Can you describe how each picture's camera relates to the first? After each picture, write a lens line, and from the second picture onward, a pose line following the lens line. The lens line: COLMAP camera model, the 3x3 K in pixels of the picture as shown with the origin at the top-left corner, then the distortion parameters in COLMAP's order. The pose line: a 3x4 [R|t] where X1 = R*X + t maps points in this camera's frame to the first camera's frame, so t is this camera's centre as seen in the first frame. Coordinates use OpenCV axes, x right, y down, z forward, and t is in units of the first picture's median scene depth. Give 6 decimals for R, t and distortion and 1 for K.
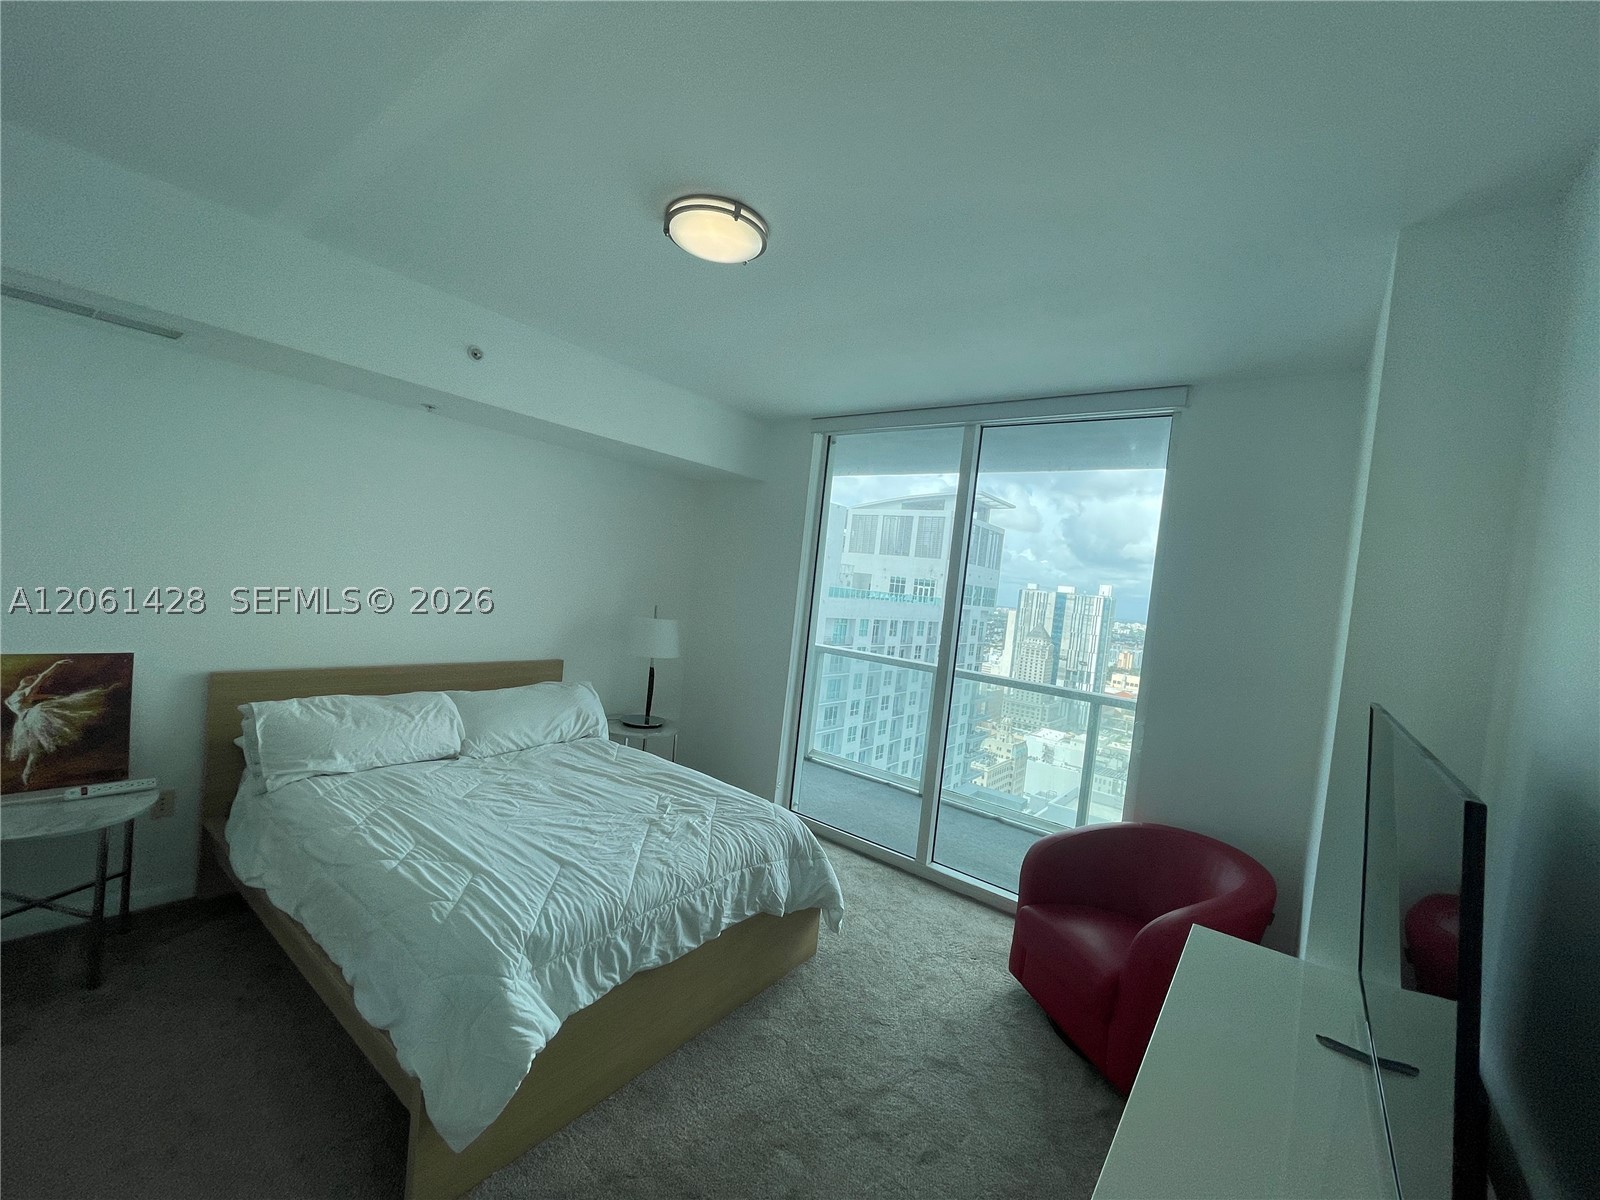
lens RADIAL K [[637.1, 0, 796.6], [0, 637.1, 599.7], [0, 0, 1]] dist [-0.003177, -0.000304]
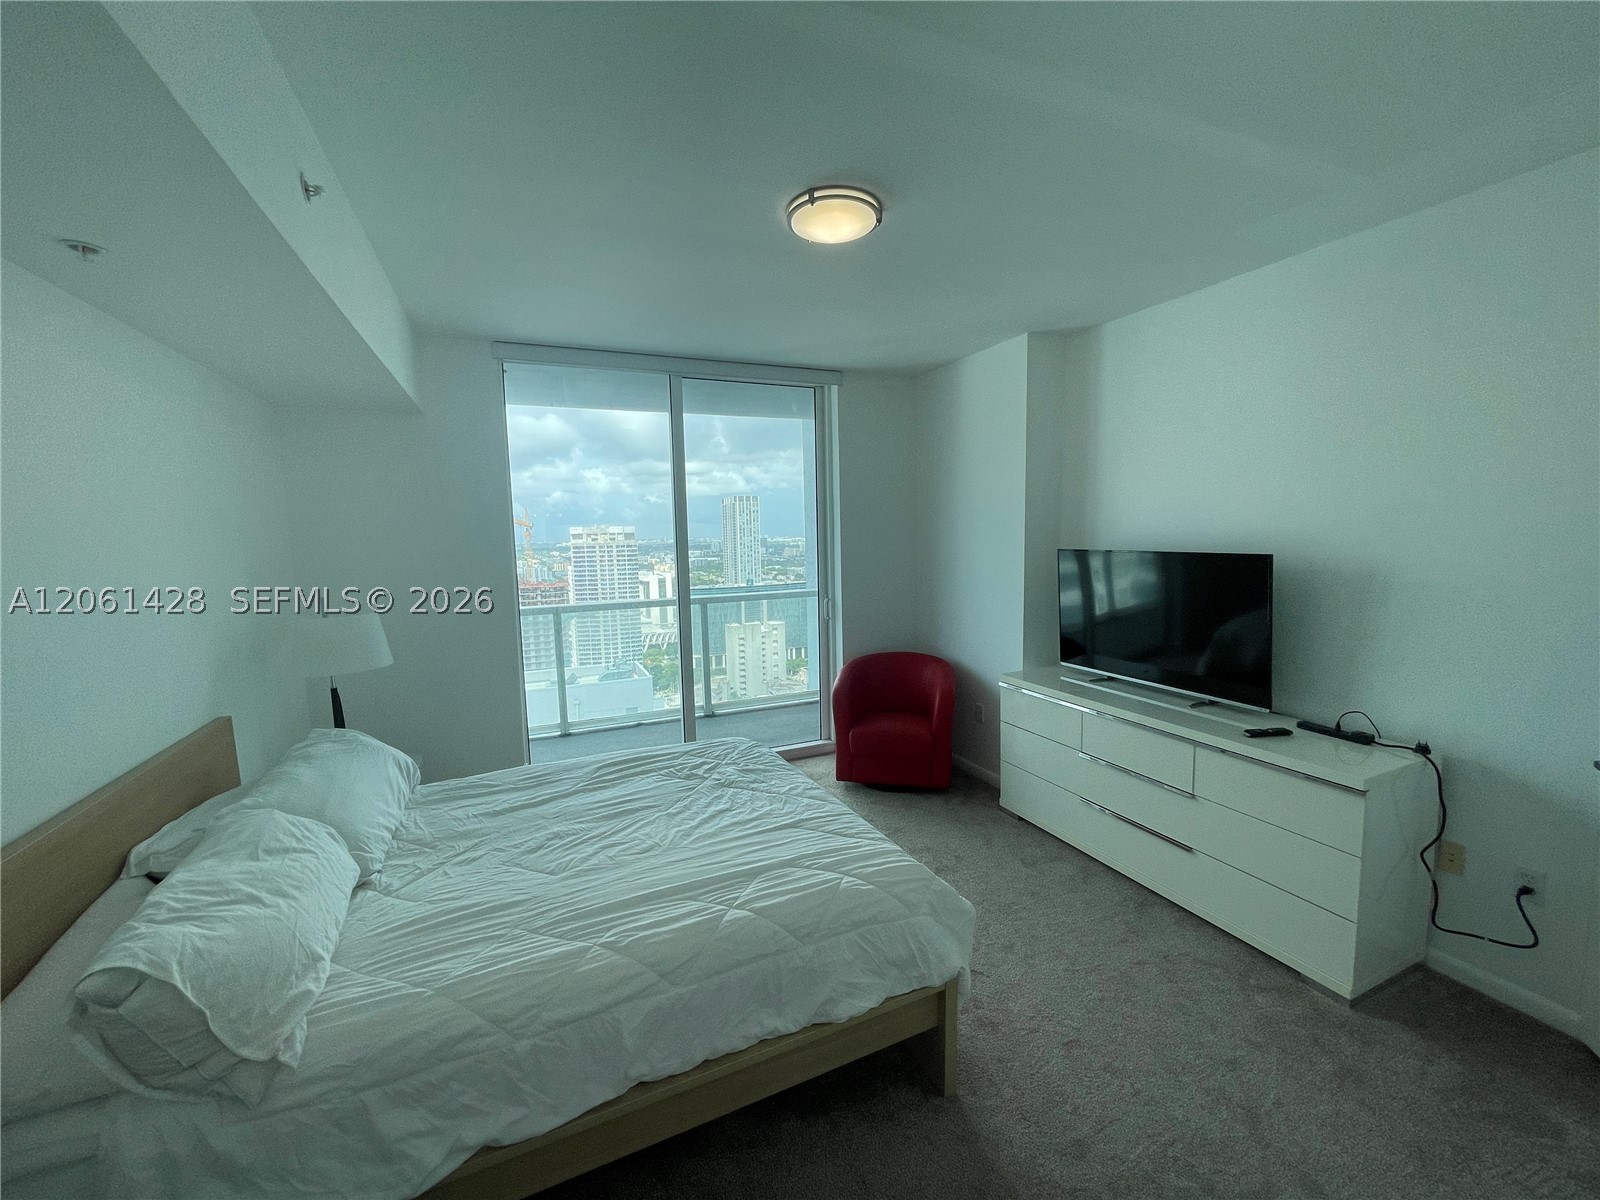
lens RADIAL K [[642.7, 0, 800.0], [0, 642.7, 600.0], [0, 0, 1]] dist [-0.001577, -0.000418]
pose [[0.466193, -0.202792, 0.861127, -0.841428], [0.092735, 0.979213, 0.180396, -0.090740], [-0.879810, -0.004243, 0.475307, 0.356776]]
